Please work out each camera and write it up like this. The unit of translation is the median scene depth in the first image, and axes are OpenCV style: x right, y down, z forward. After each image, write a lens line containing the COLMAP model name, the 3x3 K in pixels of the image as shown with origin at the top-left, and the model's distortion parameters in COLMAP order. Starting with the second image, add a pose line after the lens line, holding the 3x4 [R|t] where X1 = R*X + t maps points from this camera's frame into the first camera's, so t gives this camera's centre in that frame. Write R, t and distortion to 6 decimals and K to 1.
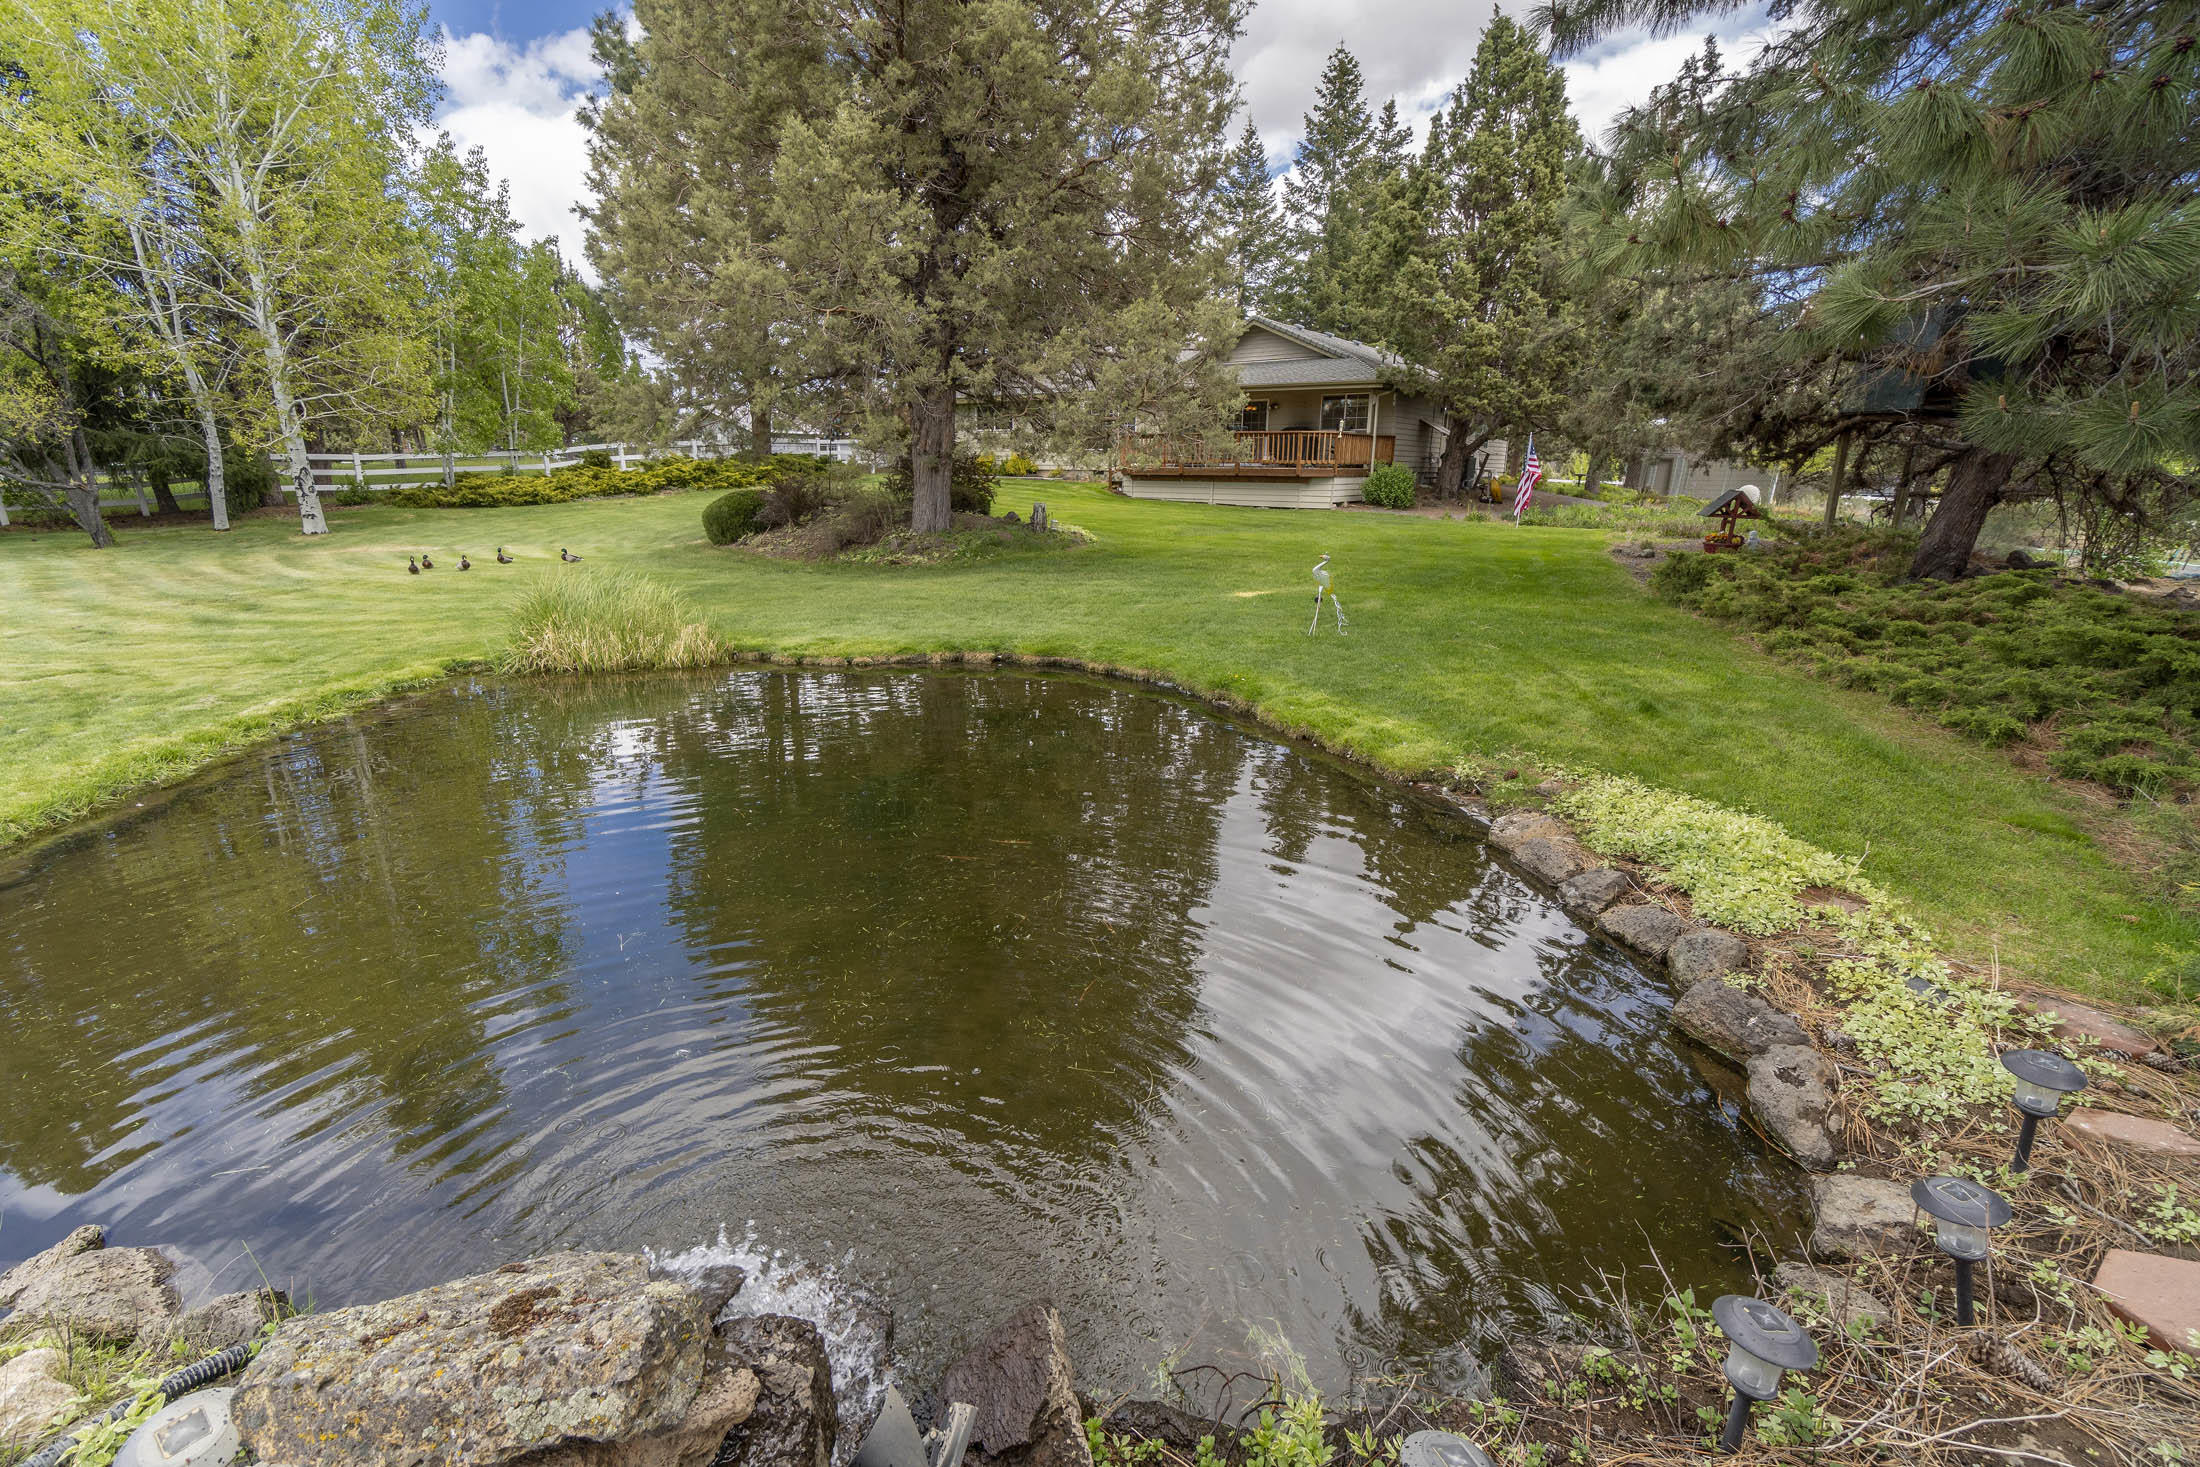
lens RADIAL K [[939.9, 0, 1100.0], [0, 939.9, 733.5], [0, 0, 1]] dist [-0.001208, -0.000468]
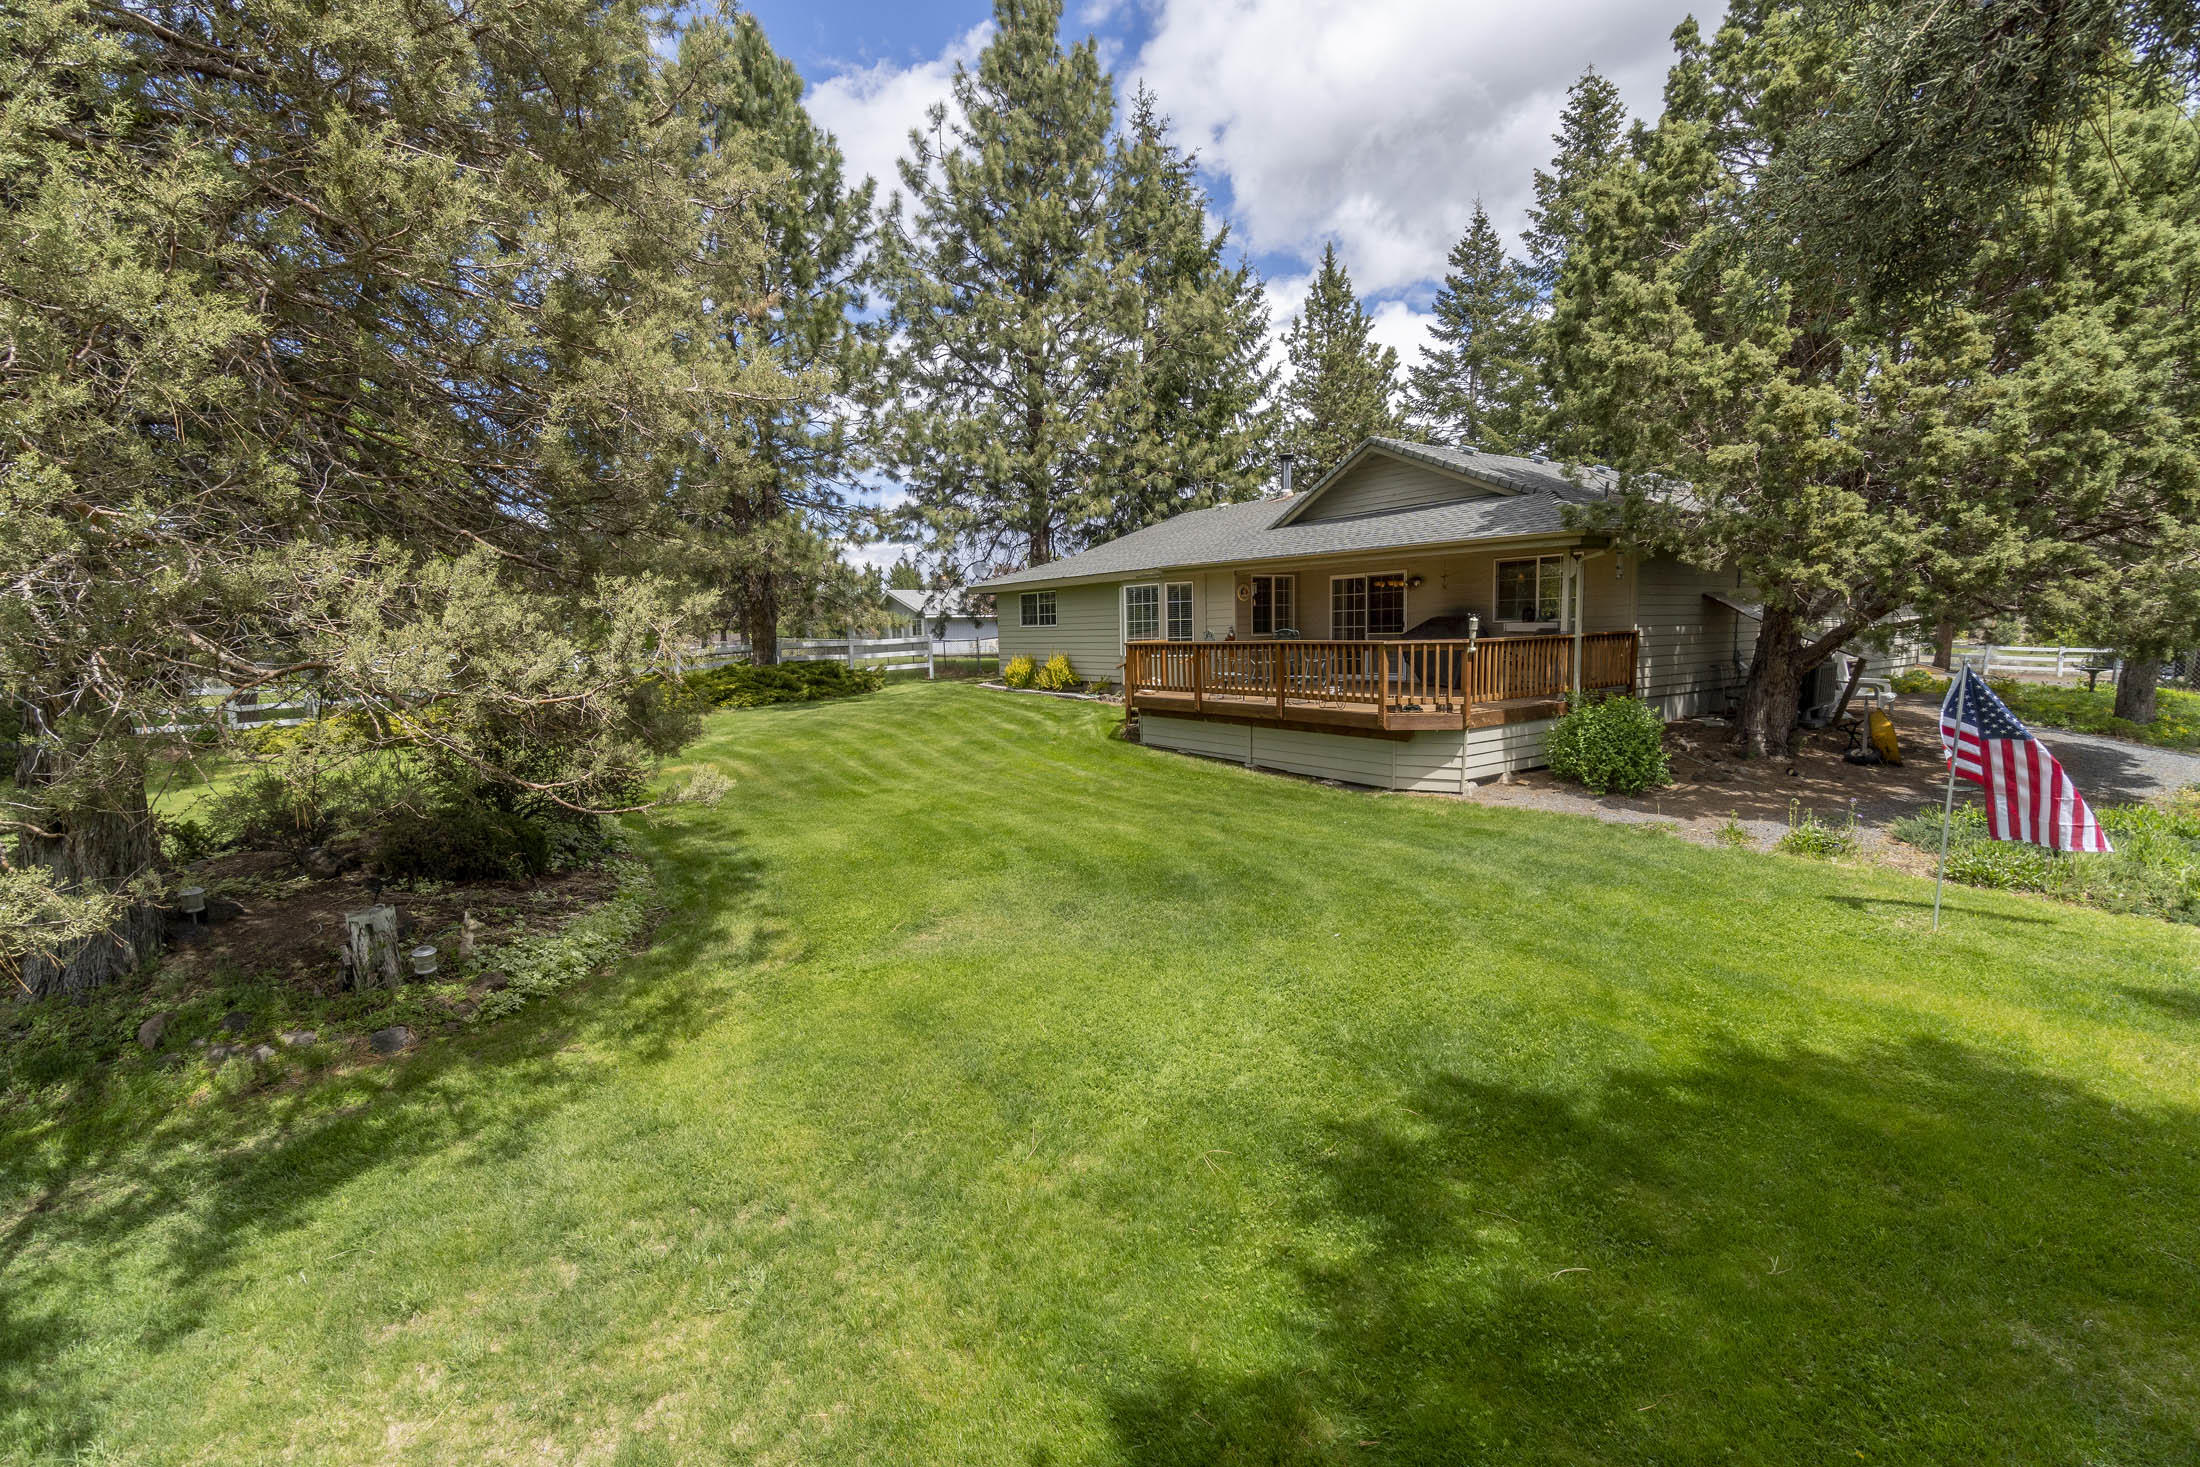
lens RADIAL K [[941.9, 0, 1100.0], [0, 941.9, 733.5], [0, 0, 1]] dist [-0.002052, 0.000089]
pose [[0.946883, 0.011305, -0.321378, 0.237344], [-0.062643, 0.986722, -0.149855, -0.195566], [0.315416, 0.162027, 0.935019, 0.514355]]
